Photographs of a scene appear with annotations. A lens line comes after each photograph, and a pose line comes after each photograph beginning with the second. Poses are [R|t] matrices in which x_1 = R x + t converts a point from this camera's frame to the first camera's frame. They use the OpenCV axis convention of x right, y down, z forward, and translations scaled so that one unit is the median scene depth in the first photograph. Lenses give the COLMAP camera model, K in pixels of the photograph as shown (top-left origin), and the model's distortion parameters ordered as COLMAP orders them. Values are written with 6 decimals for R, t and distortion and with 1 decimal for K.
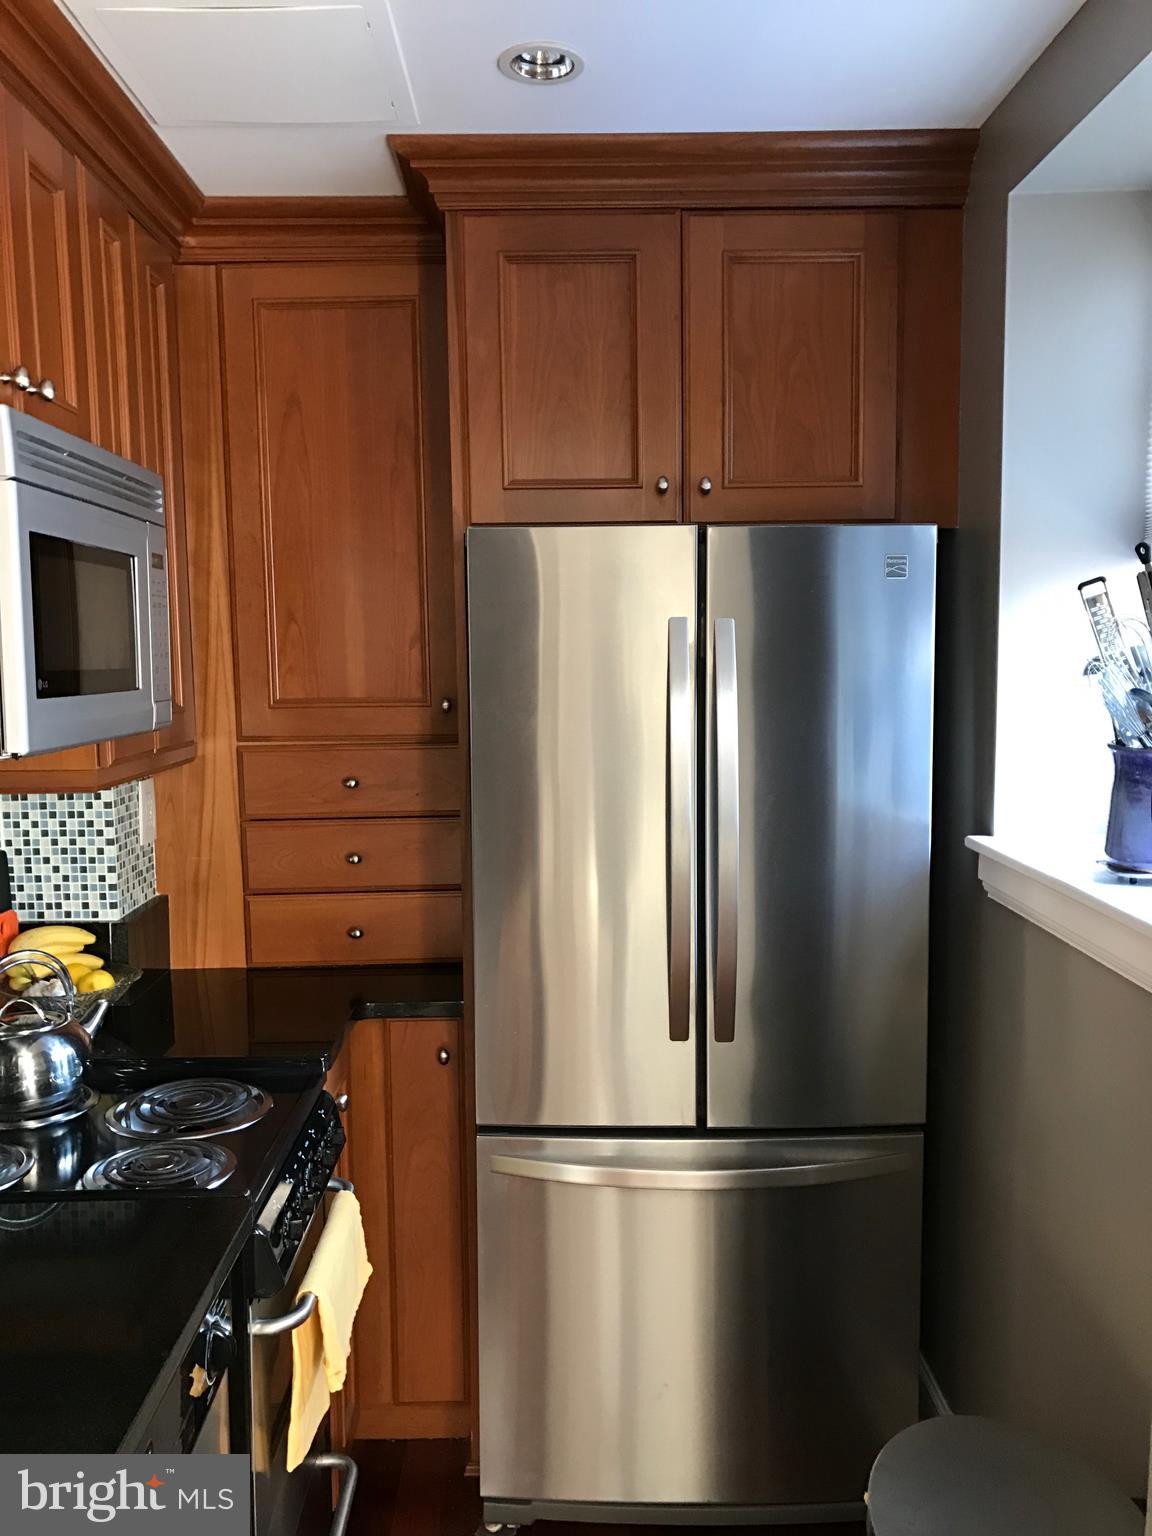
lens RADIAL K [[1238.6, 0, 576.0], [0, 1238.6, 768.0], [0, 0, 1]] dist [-0.000521, -0.017602]
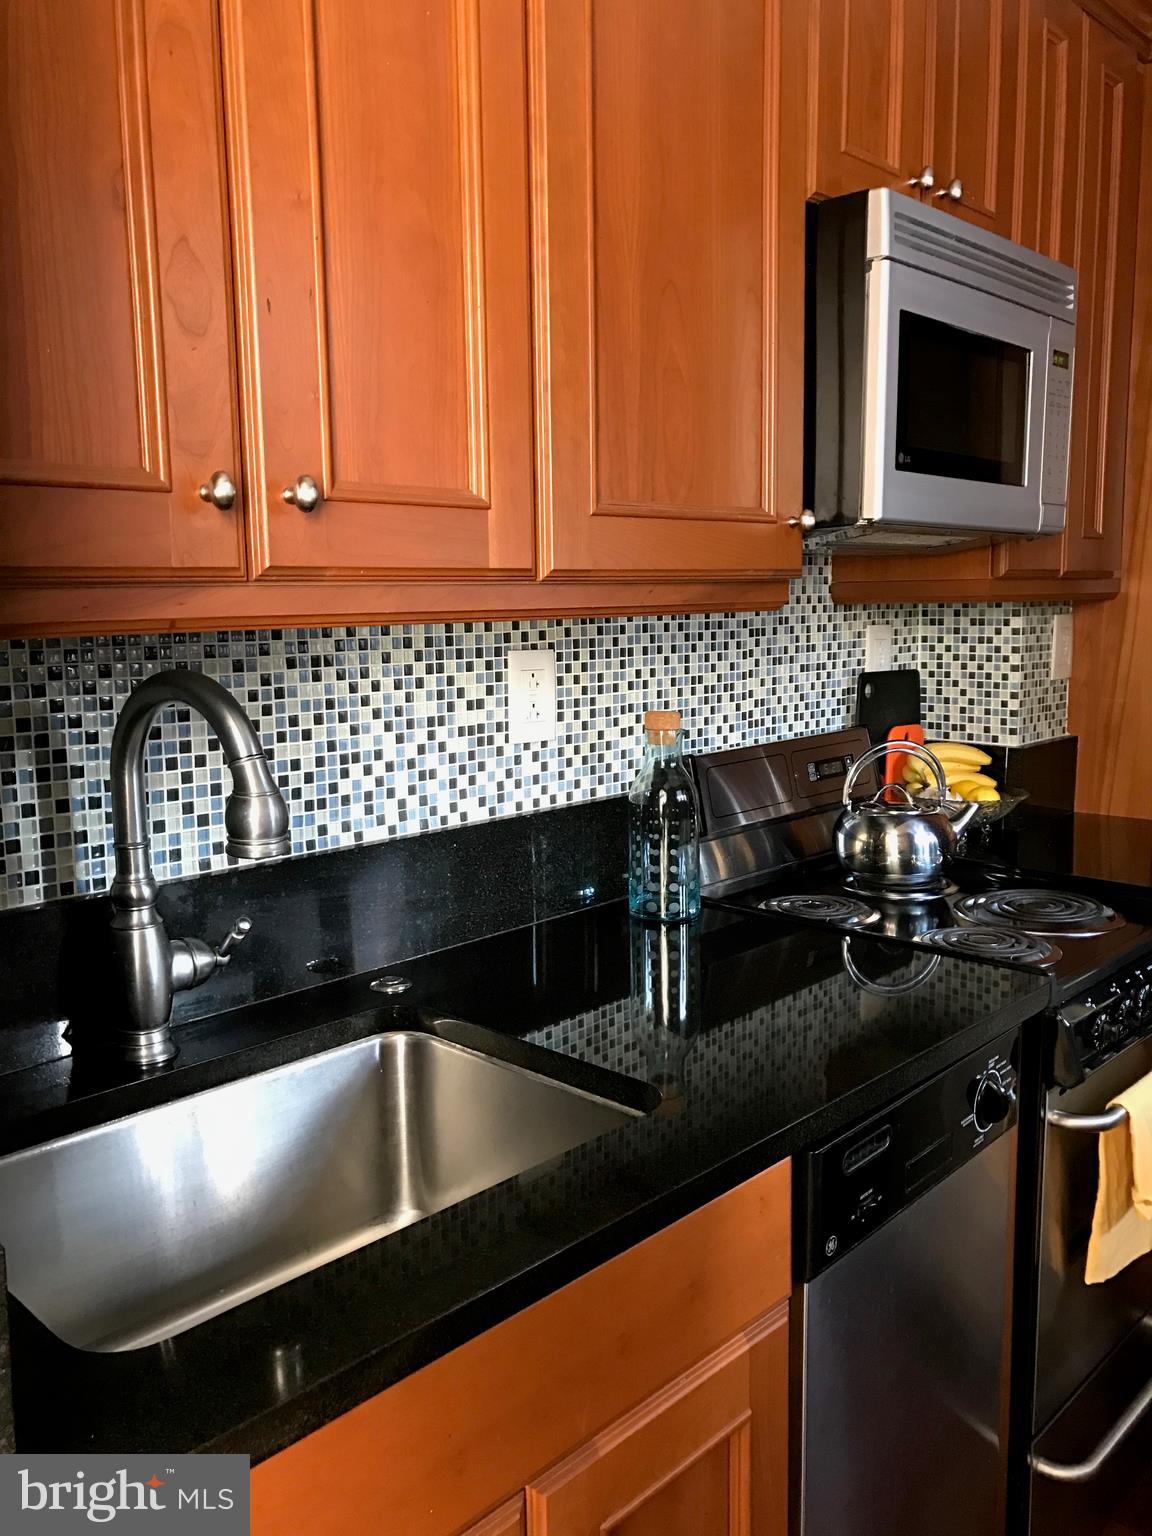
lens RADIAL K [[1238.6, 0, 576.0], [0, 1238.6, 768.0], [0, 0, 1]] dist [-0.000521, -0.017602]
pose [[0.709414, 0.102117, -0.697355, 0.083635], [-0.058092, 0.994553, 0.086540, 0.073897], [0.702394, -0.020882, 0.711482, 0.025423]]
